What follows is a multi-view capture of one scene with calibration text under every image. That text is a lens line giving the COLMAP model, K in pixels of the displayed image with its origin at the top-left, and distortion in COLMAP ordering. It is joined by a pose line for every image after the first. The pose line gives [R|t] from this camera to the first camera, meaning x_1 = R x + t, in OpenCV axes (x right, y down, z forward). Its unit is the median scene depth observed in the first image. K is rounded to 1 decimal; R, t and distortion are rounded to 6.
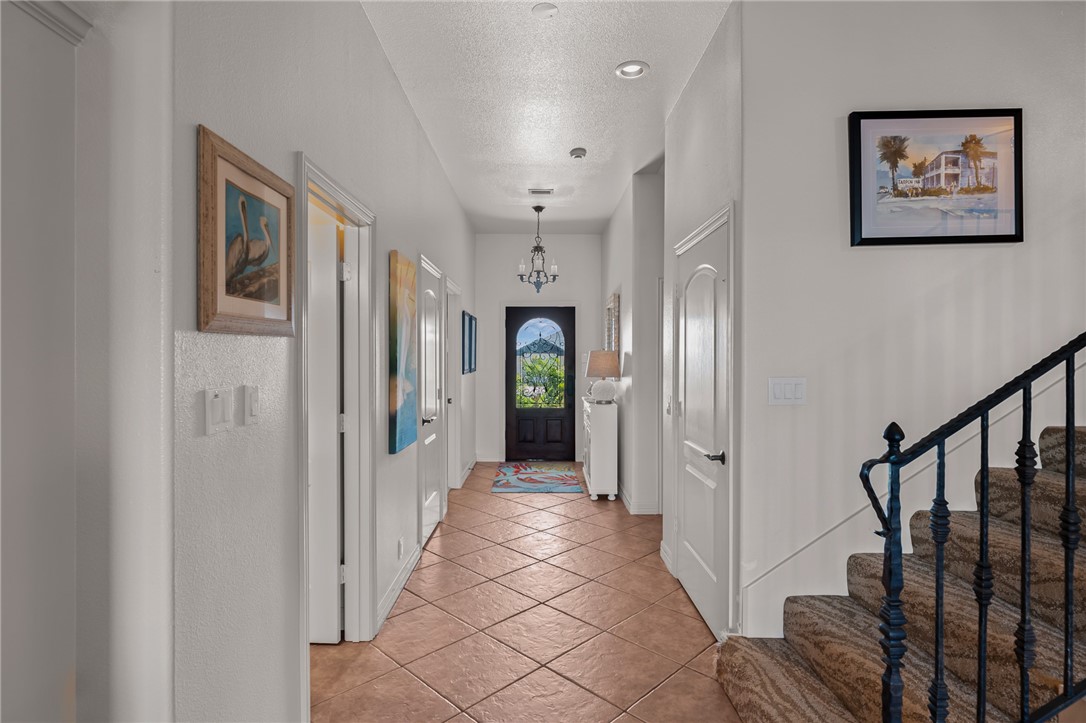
lens RADIAL K [[550.5, 0, 539.3], [0, 550.5, 358.1], [0, 0, 1]] dist [-0.002921, -0.000906]
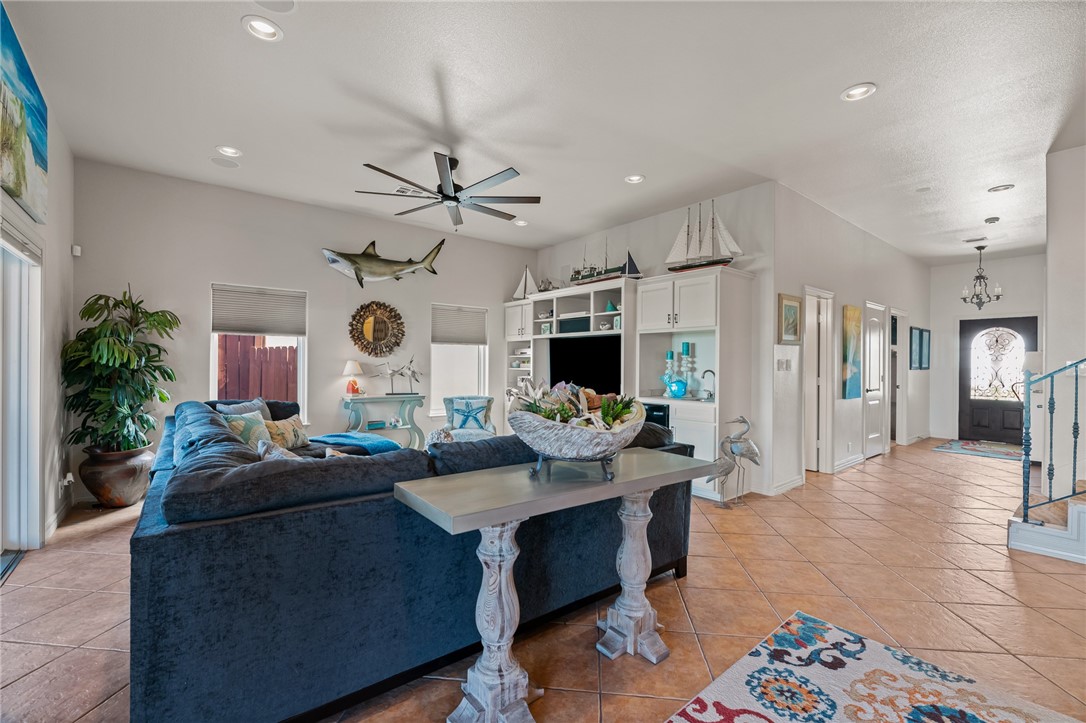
lens RADIAL K [[462.6, 0, 540.4], [0, 462.6, 364.7], [0, 0, 1]] dist [-0.002247, -0.000808]
pose [[0.627054, 0.005735, -0.778954, 0.390907], [-0.009355, 0.999956, -0.000169, 0.049146], [0.778919, 0.007394, 0.627081, -1.049253]]
